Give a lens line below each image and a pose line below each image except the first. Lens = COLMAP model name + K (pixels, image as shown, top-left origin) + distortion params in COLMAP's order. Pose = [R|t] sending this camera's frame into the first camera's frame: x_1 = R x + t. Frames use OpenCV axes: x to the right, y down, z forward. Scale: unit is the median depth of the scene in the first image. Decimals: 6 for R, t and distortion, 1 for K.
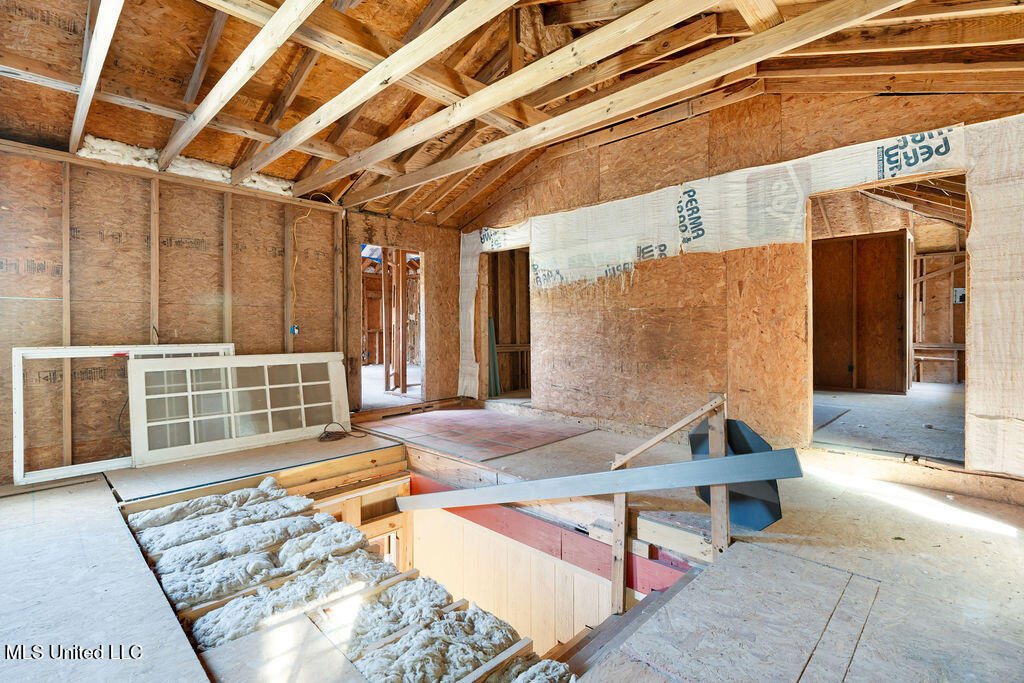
lens RADIAL K [[484.6, 0, 513.6], [0, 484.6, 323.6], [0, 0, 1]] dist [-0.001898, 0.000438]
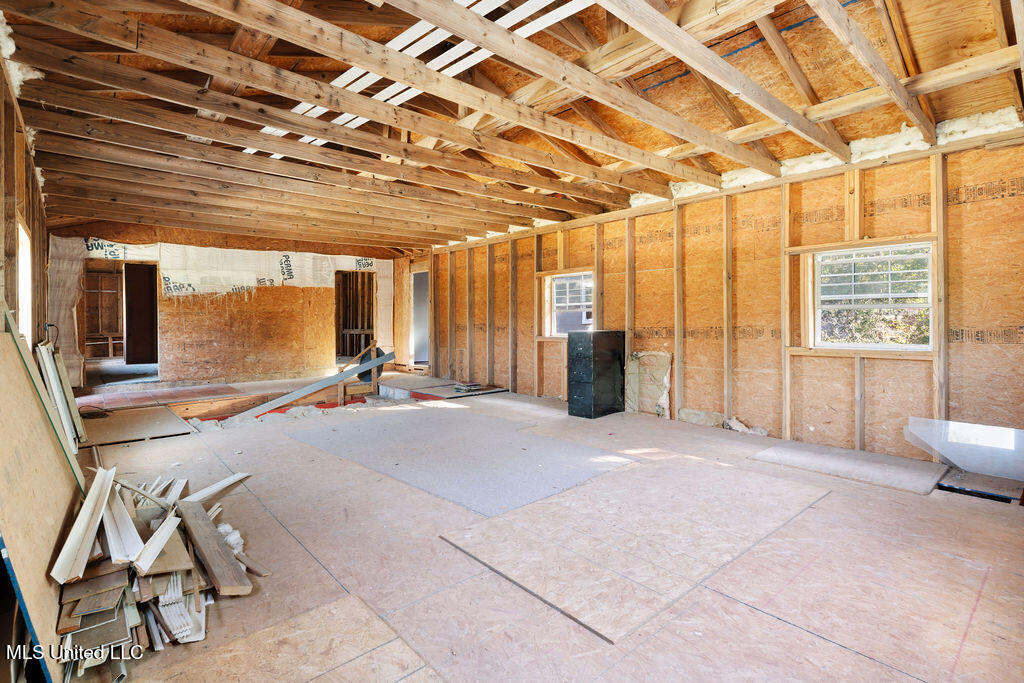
lens RADIAL K [[483.5, 0, 513.9], [0, 483.5, 317.7], [0, 0, 1]] dist [0.001551, 0.000076]
pose [[0.071325, -0.000075, 0.997453, -1.569279], [0.003617, 0.999993, -0.000183, -0.003596], [-0.997447, 0.003621, 0.071324, -0.118133]]
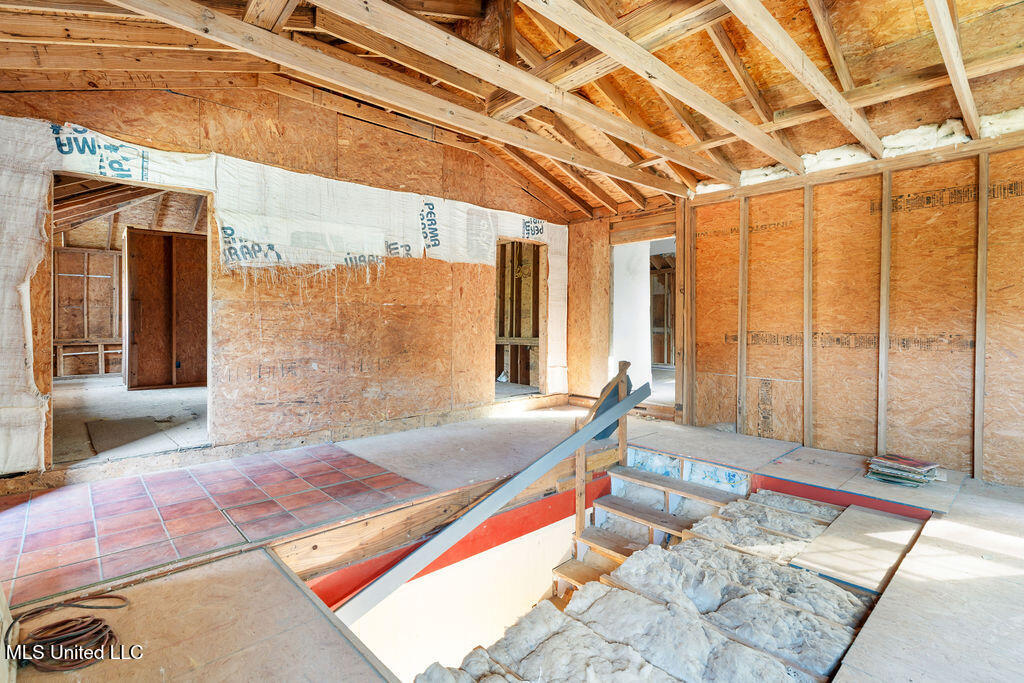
lens RADIAL K [[484.6, 0, 513.6], [0, 484.6, 323.6], [0, 0, 1]] dist [-0.001898, 0.000438]
pose [[0.054854, 0.001067, 0.998494, -0.736677], [-0.007245, 0.999974, -0.000670, 0.008196], [-0.998468, -0.007197, 0.054860, 0.704678]]
